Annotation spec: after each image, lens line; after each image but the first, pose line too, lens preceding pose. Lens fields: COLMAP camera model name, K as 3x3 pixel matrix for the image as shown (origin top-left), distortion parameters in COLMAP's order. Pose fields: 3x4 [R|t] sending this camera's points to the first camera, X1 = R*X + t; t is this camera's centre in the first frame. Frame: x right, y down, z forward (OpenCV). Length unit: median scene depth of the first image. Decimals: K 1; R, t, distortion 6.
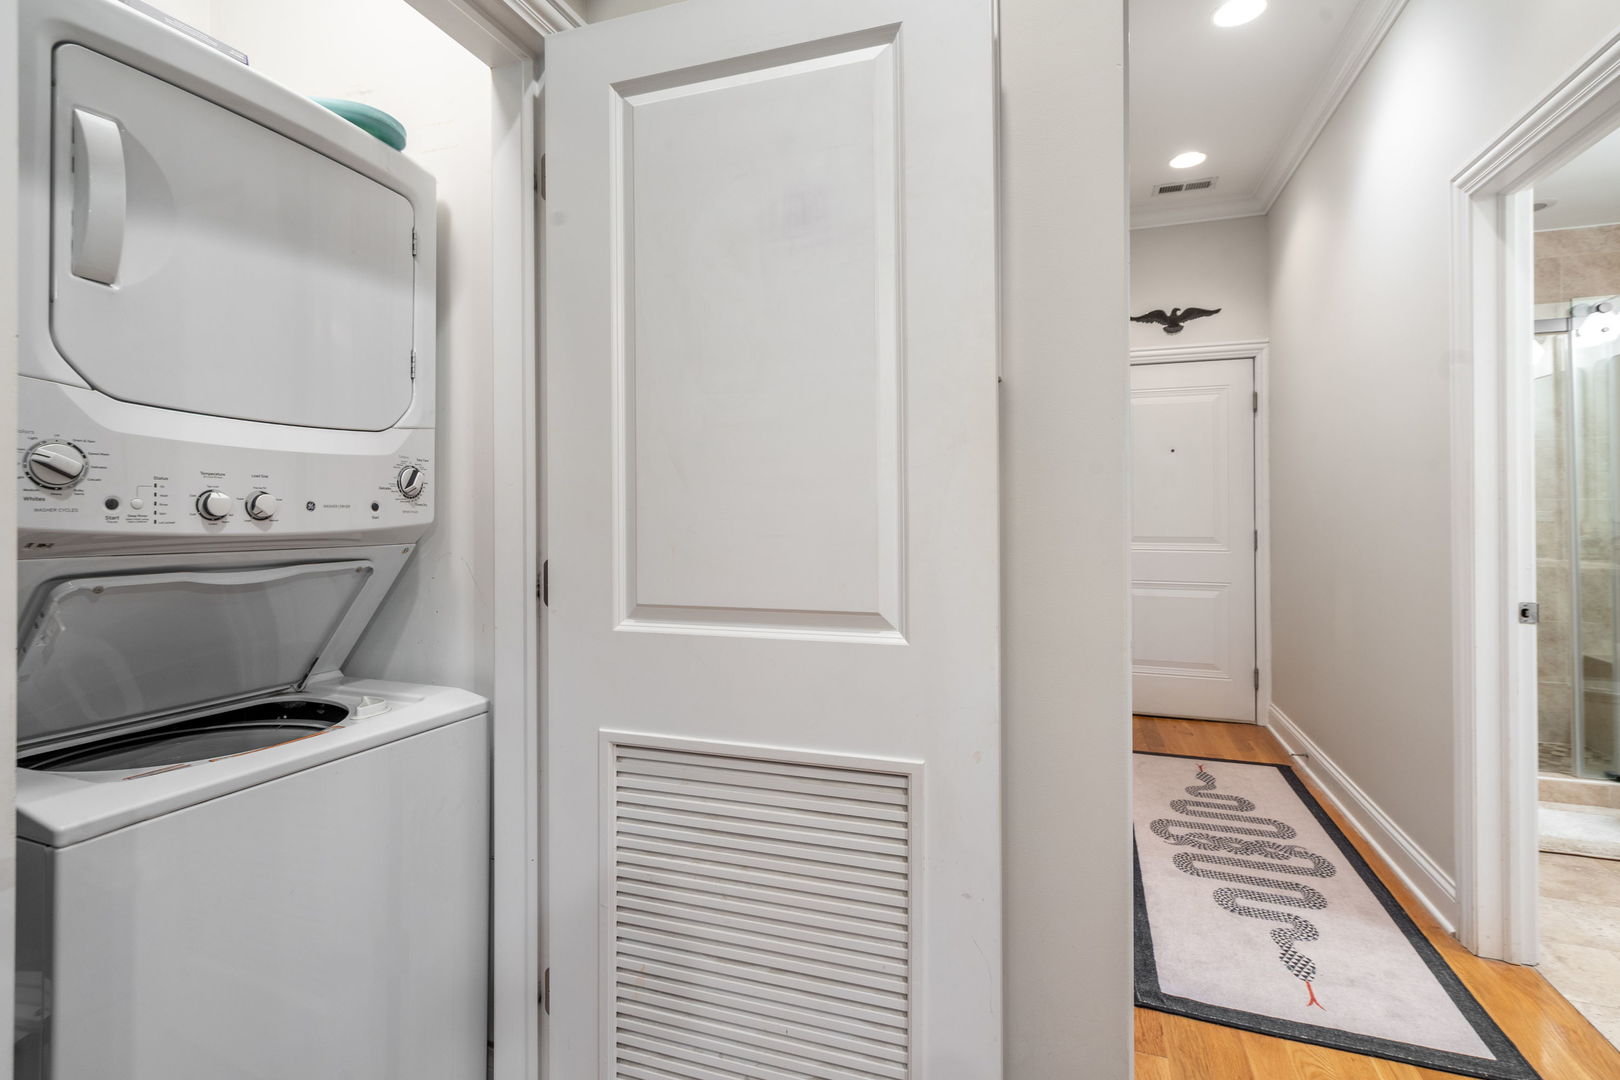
lens RADIAL K [[746.4, 0, 812.0], [0, 746.4, 506.3], [0, 0, 1]] dist [-0.005229, 0.001290]
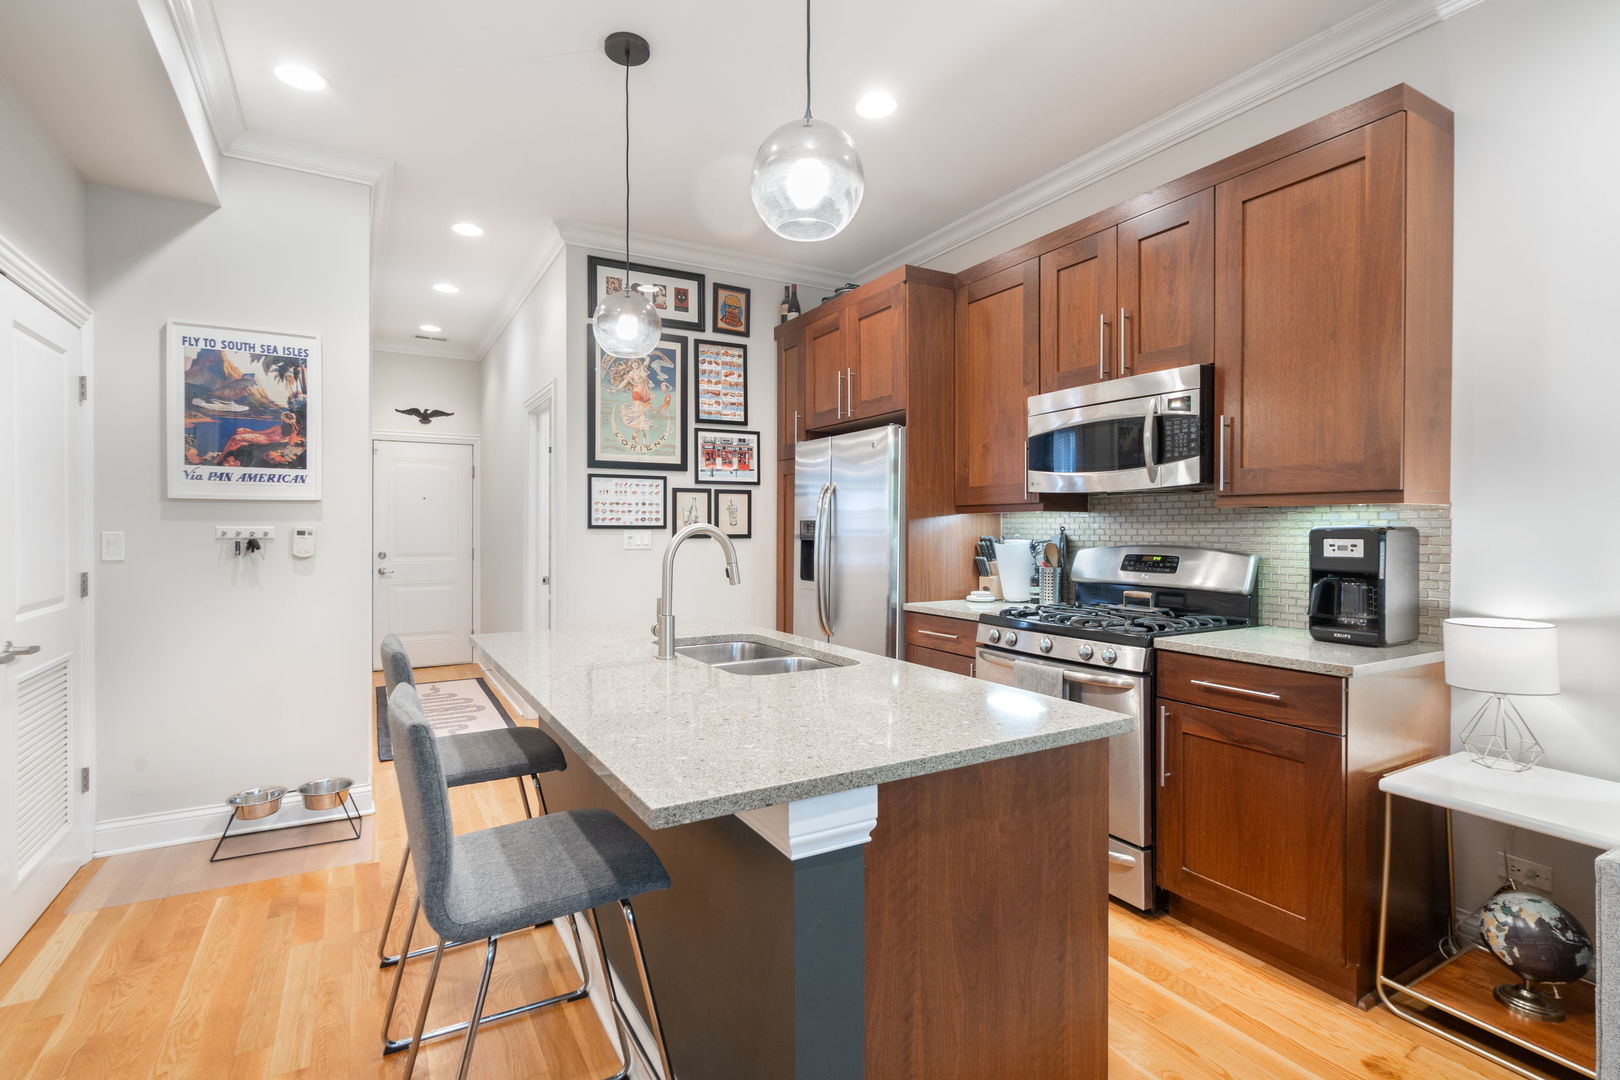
lens RADIAL K [[746.4, 0, 763.6], [0, 746.4, 526.6], [0, 0, 1]] dist [-0.005229, 0.001290]
pose [[0.676786, 0.000213, 0.736180, -0.193820], [-0.007260, 0.999953, 0.006385, -0.031307], [-0.736144, -0.009666, 0.676756, -0.603115]]
